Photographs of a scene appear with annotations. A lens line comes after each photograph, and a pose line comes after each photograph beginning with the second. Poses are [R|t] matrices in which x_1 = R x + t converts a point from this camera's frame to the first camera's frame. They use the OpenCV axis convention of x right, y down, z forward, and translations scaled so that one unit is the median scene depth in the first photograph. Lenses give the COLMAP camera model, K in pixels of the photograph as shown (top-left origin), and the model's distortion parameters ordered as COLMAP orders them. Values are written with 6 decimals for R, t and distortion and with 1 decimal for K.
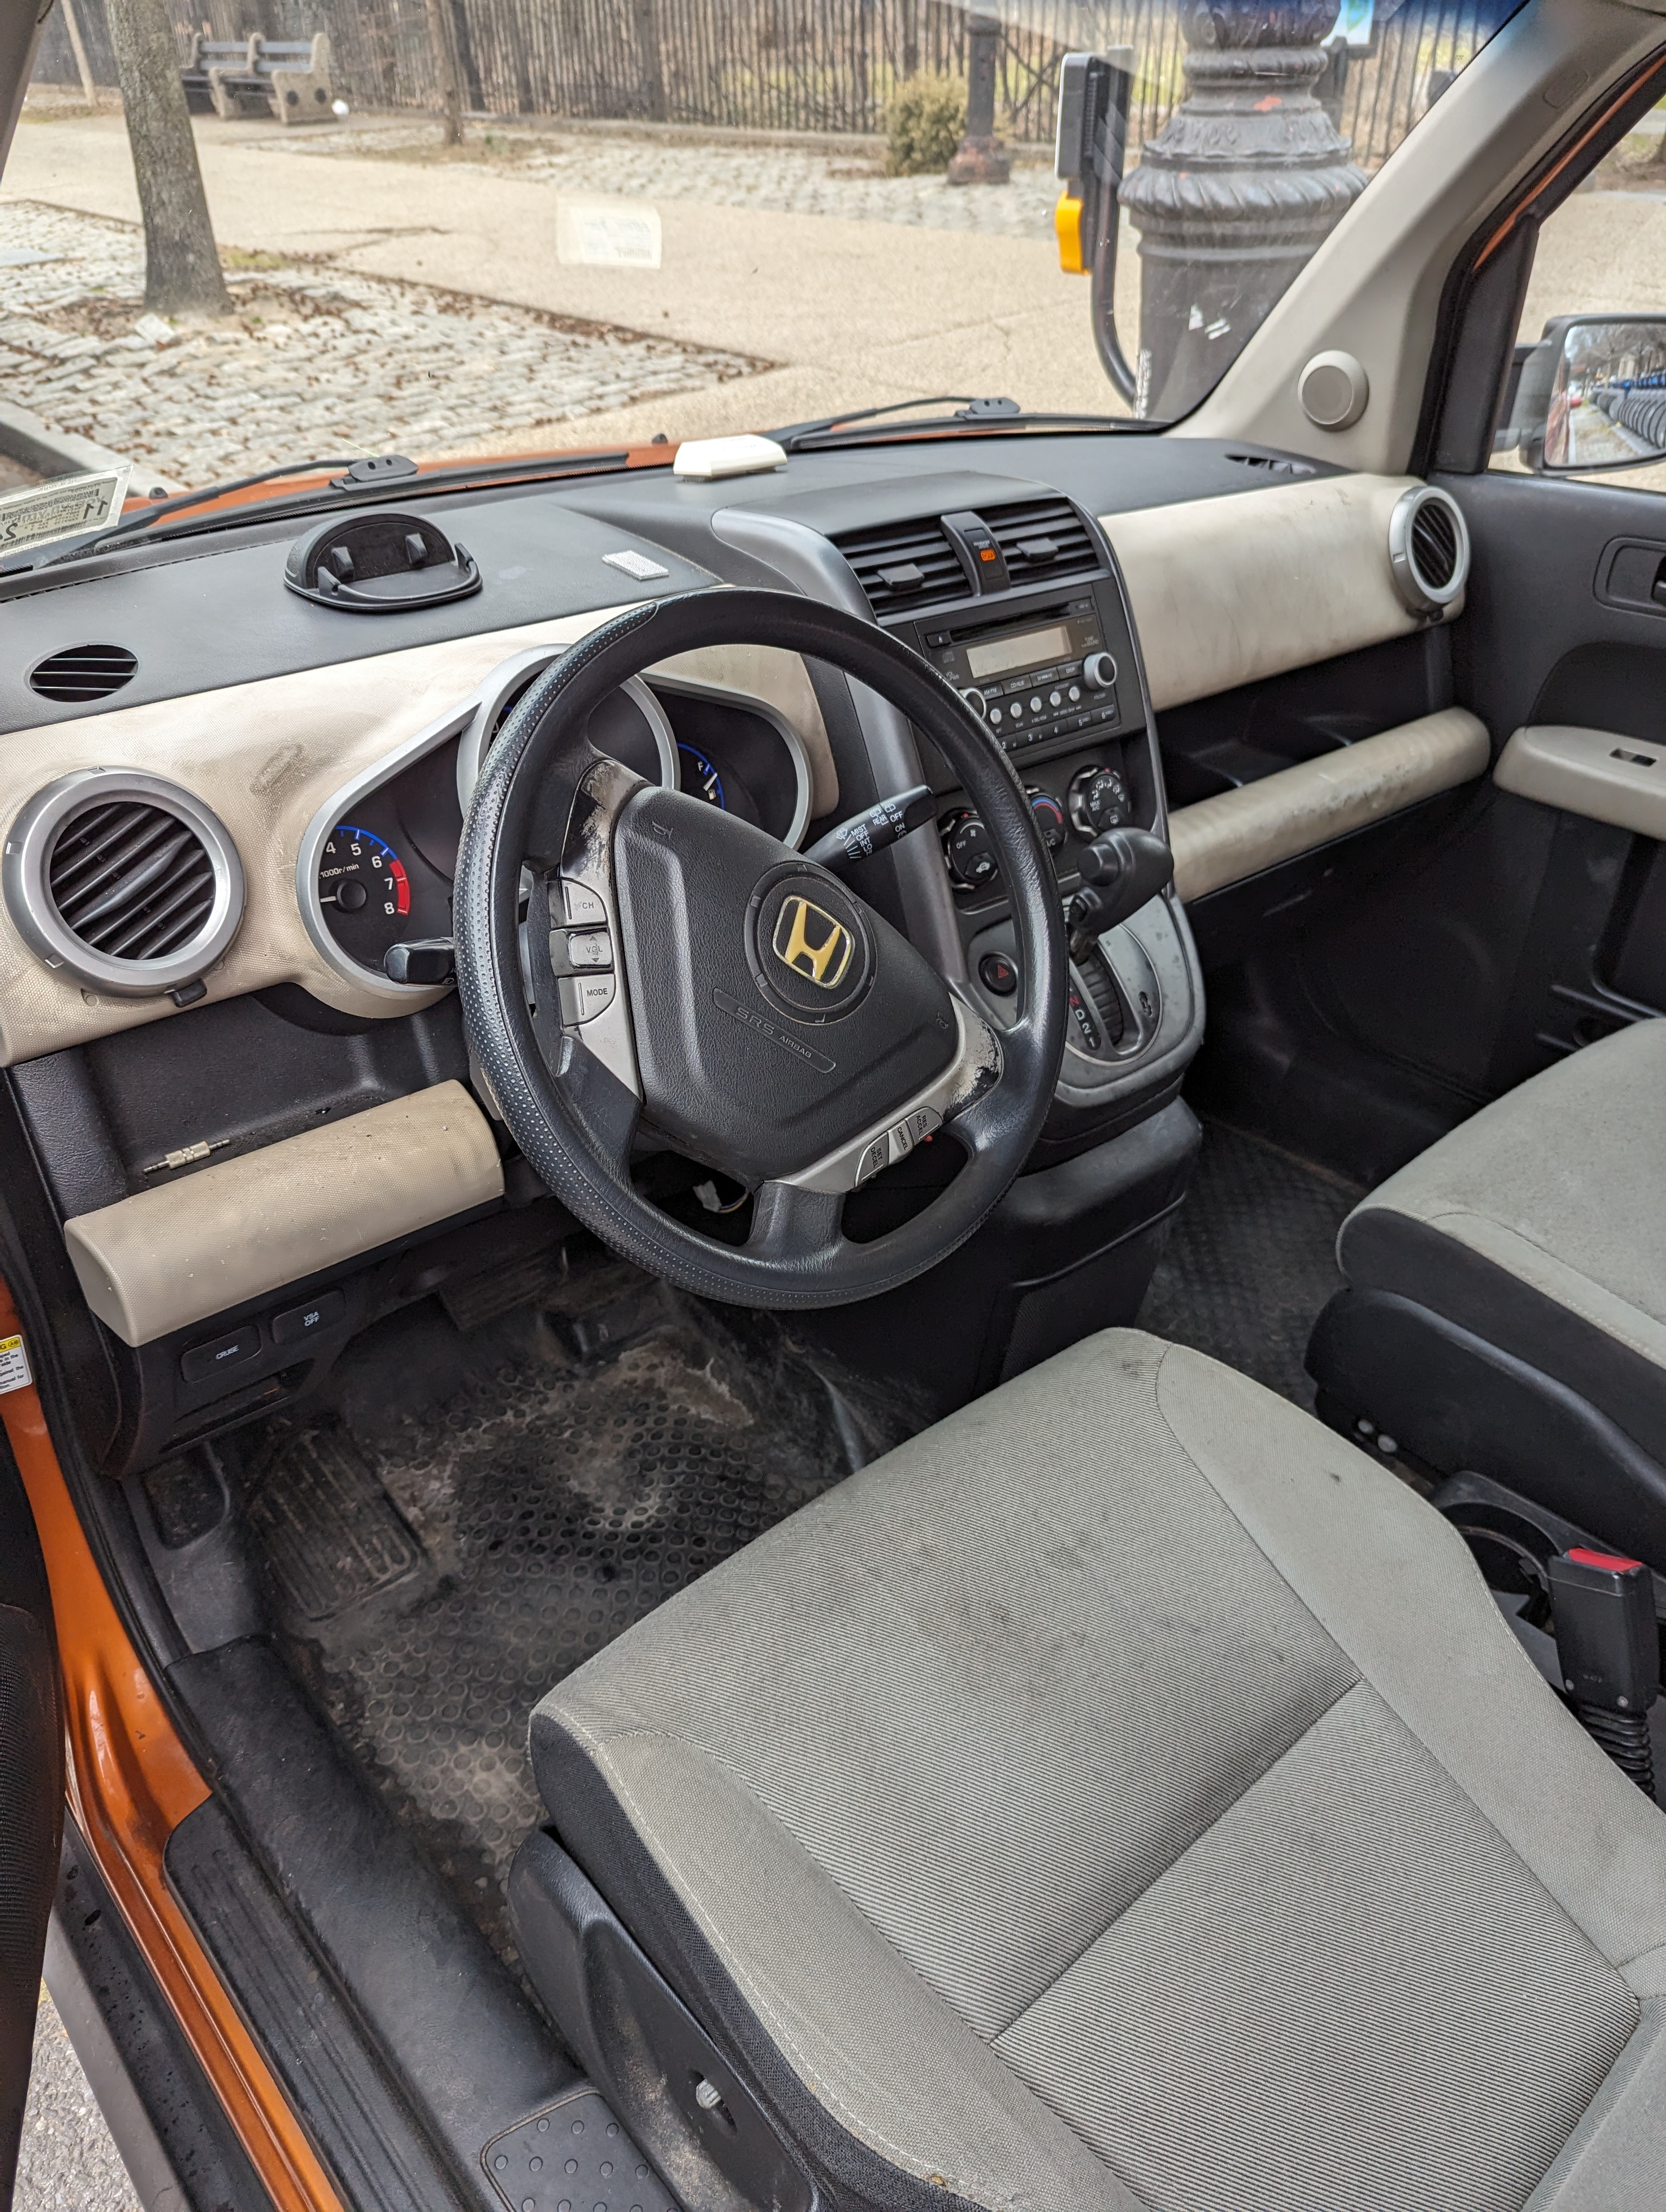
lens RADIAL K [[1548.8, 0, 831.3], [0, 1548.8, 1093.5], [0, 0, 1]] dist [0.018265, -0.006866]
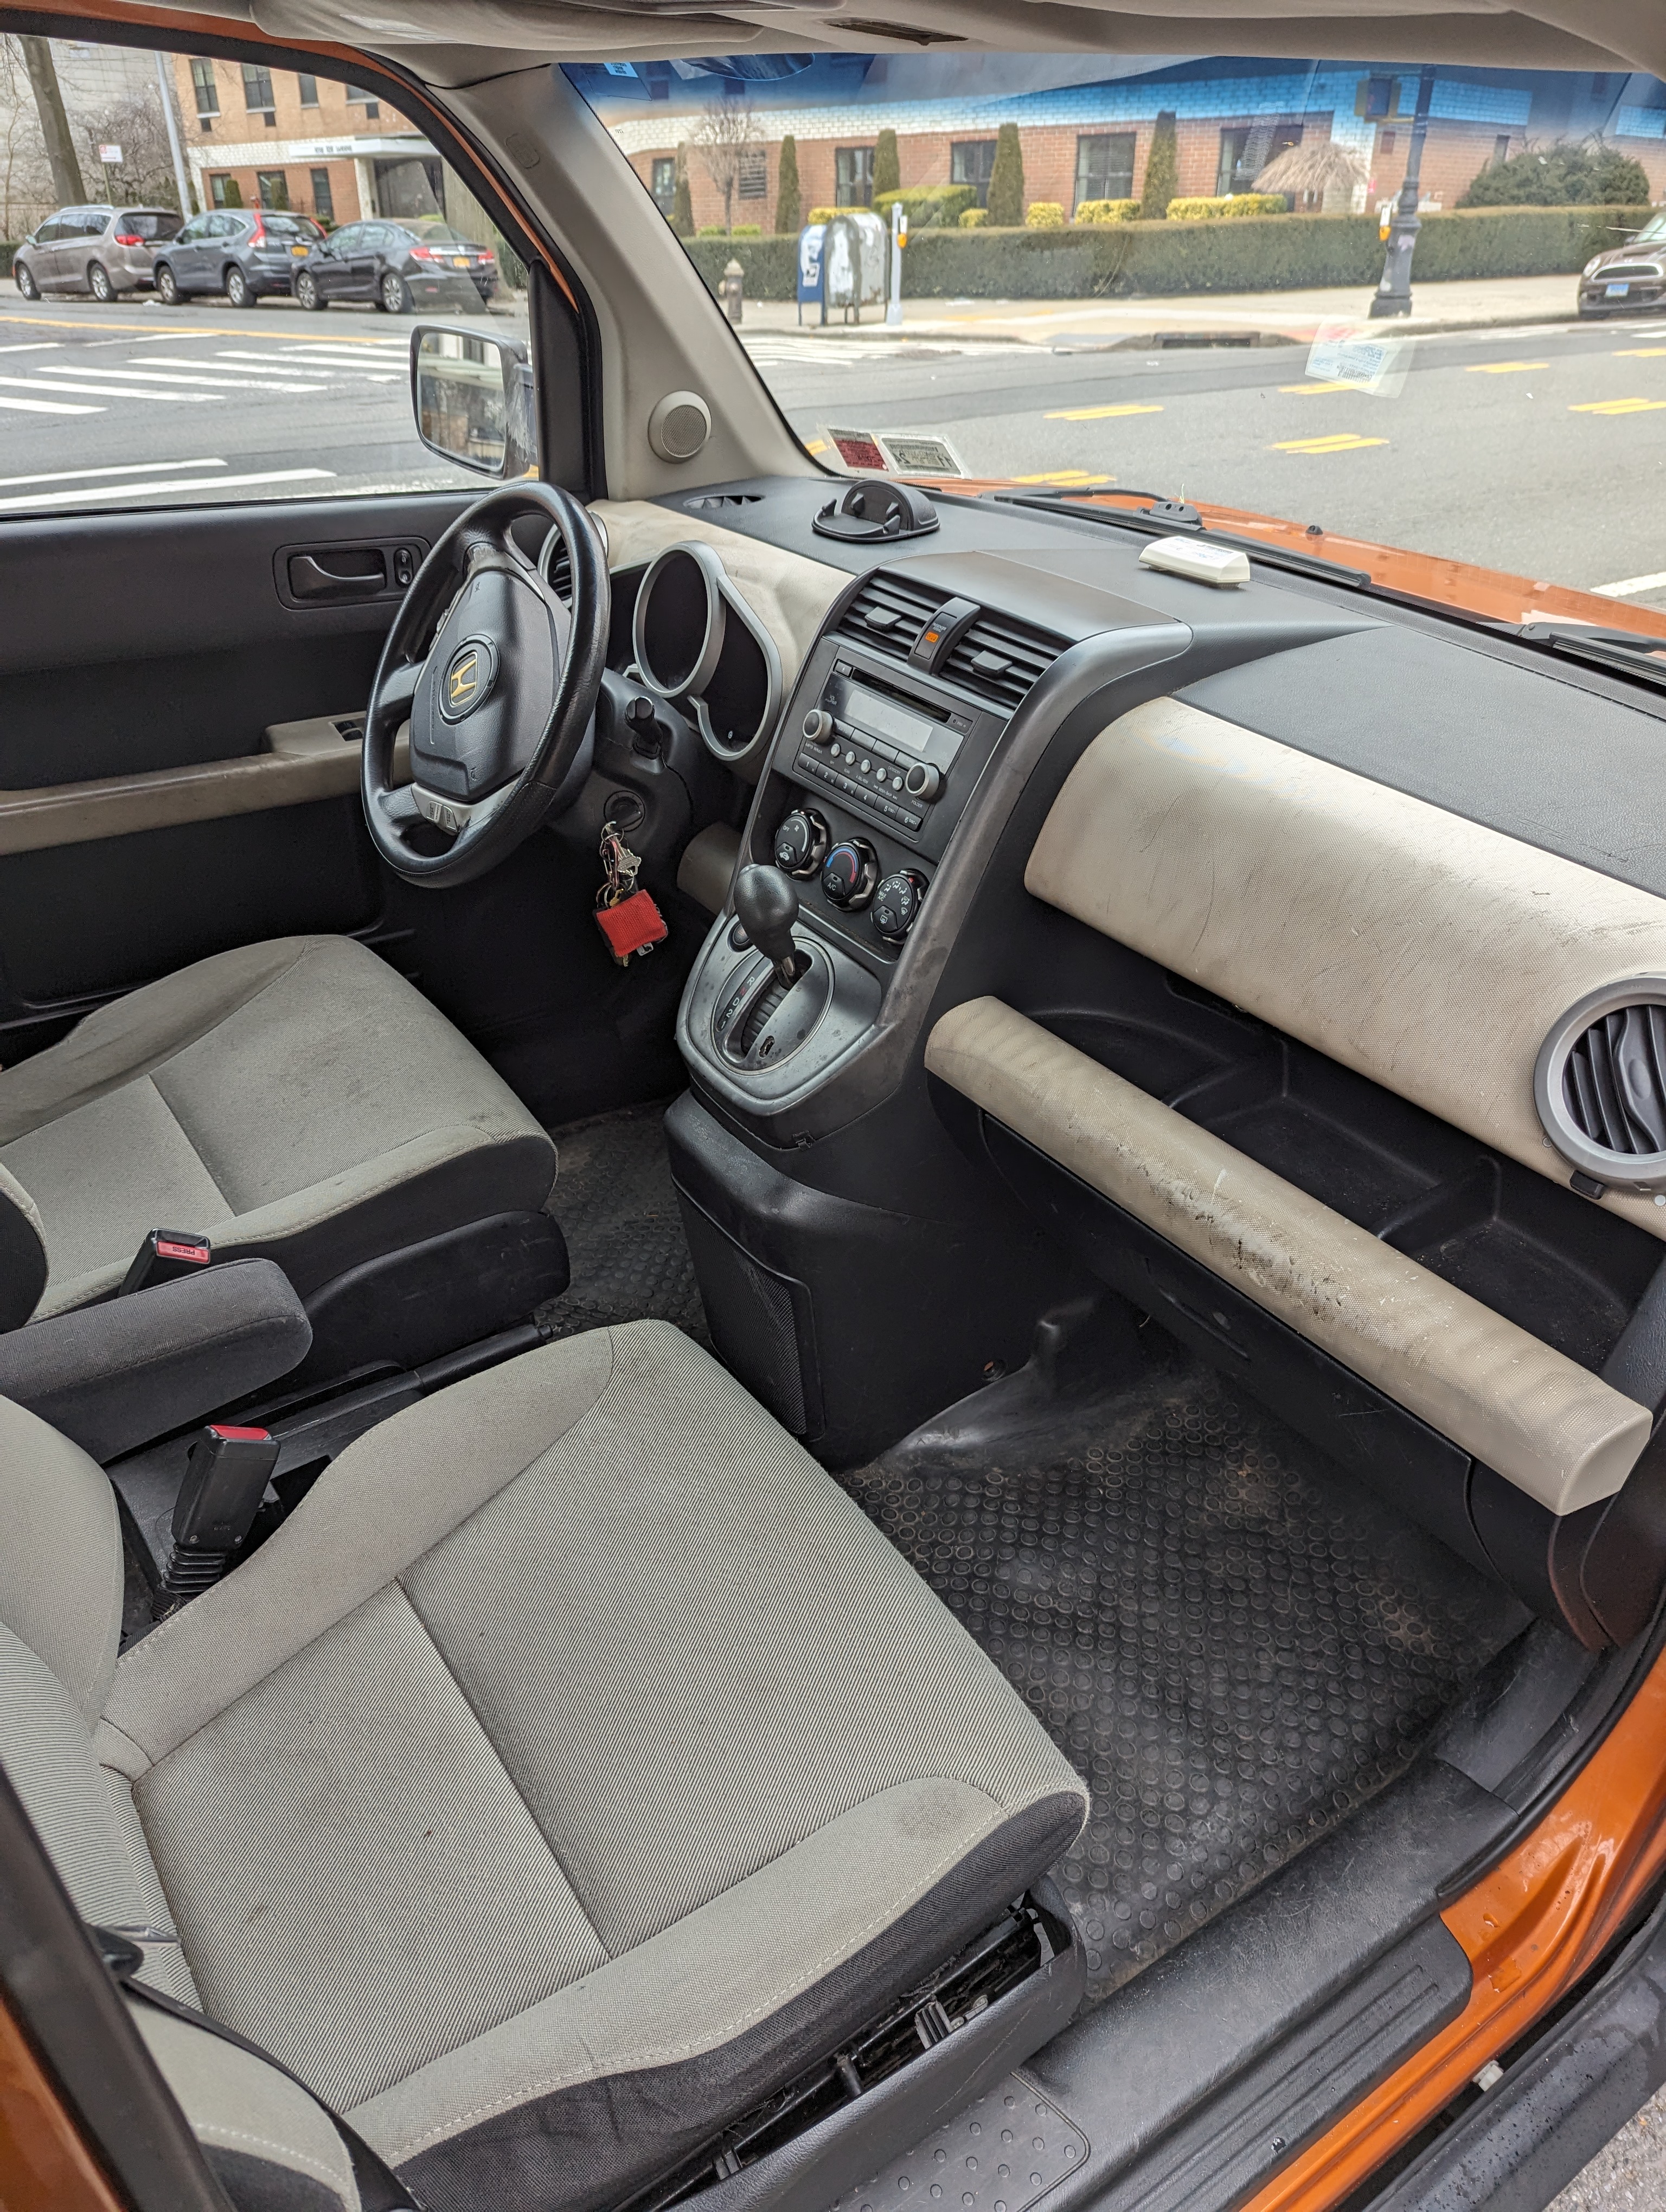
lens RADIAL K [[1548.8, 0, 832.2], [0, 1548.8, 1111.9], [0, 0, 1]] dist [0.018265, -0.006866]
pose [[-0.124914, 0.512492, -0.849558, 1.144802], [-0.548539, 0.677825, 0.489548, -0.584177], [0.826741, 0.527167, 0.196452, 0.857071]]
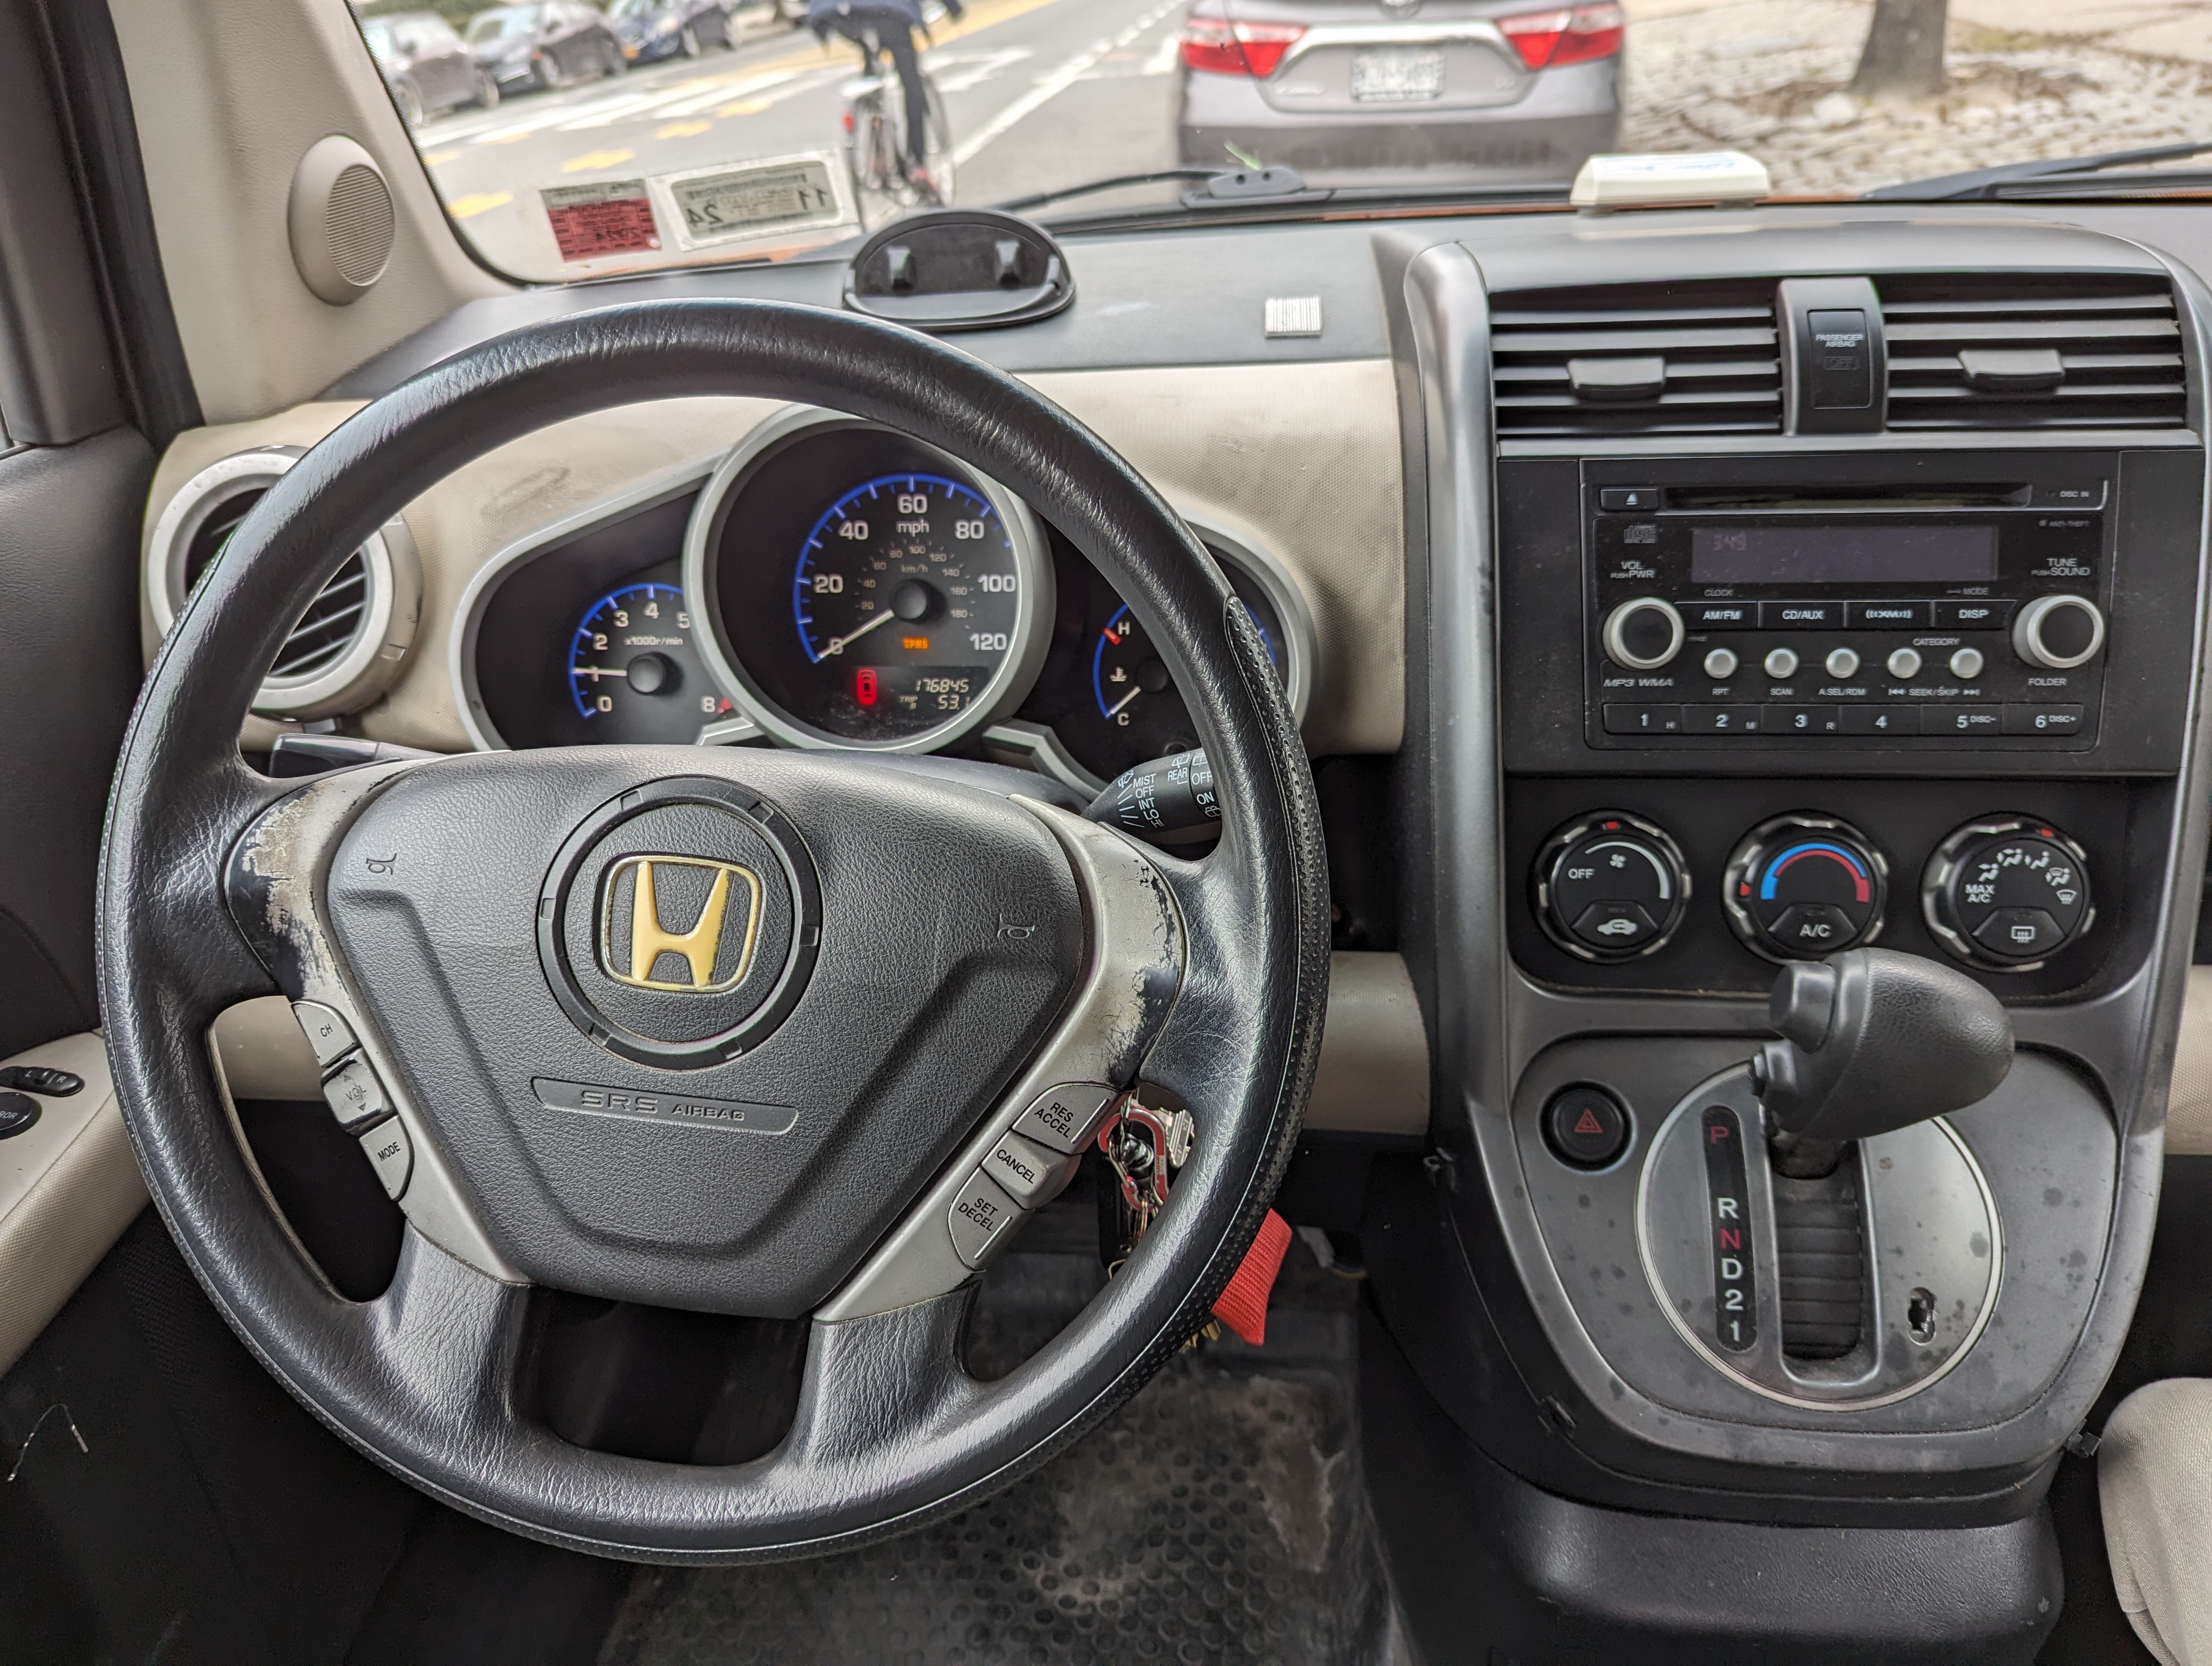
lens RADIAL K [[1548.8, 0, 1097.9], [0, 1548.8, 824.6], [0, 0, 1]] dist [0.018265, -0.006866]
pose [[0.679967, 0.311705, -0.663690, 0.304822], [-0.333129, 0.937661, 0.099078, -0.164190], [0.653200, 0.153725, 0.741417, 0.458030]]
